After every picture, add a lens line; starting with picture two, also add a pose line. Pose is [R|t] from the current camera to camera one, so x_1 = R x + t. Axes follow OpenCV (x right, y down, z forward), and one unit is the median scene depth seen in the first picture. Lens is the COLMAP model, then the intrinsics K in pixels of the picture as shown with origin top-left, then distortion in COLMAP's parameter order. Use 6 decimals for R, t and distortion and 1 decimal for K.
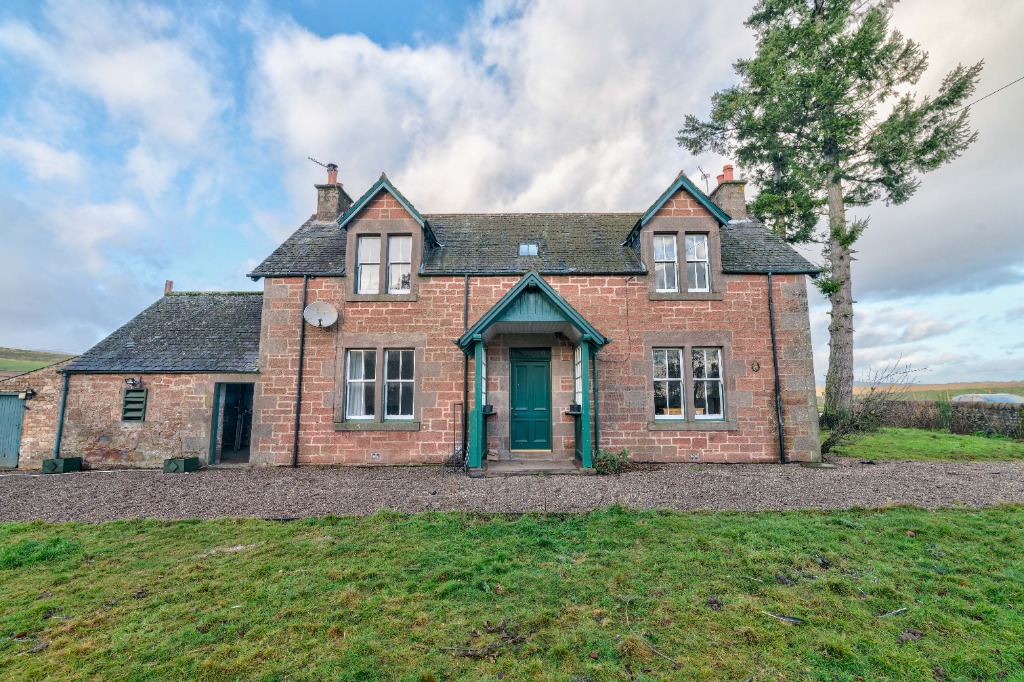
lens RADIAL K [[466.1, 0, 515.0], [0, 466.1, 343.5], [0, 0, 1]] dist [-0.000802, -0.000169]
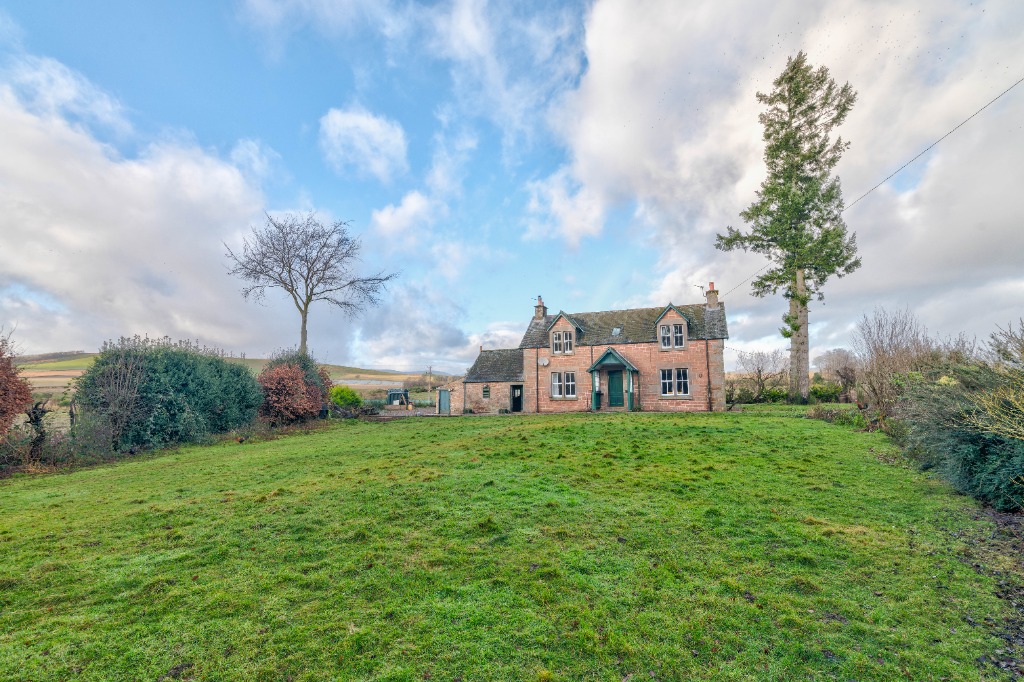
lens RADIAL K [[466.1, 0, 514.1], [0, 466.1, 340.7], [0, 0, 1]] dist [-0.000802, -0.000169]
pose [[0.930049, -0.050984, -0.363880, 0.496281], [0.049429, 0.998685, -0.013590, -0.160957], [0.364095, -0.005347, 0.931347, -1.819858]]
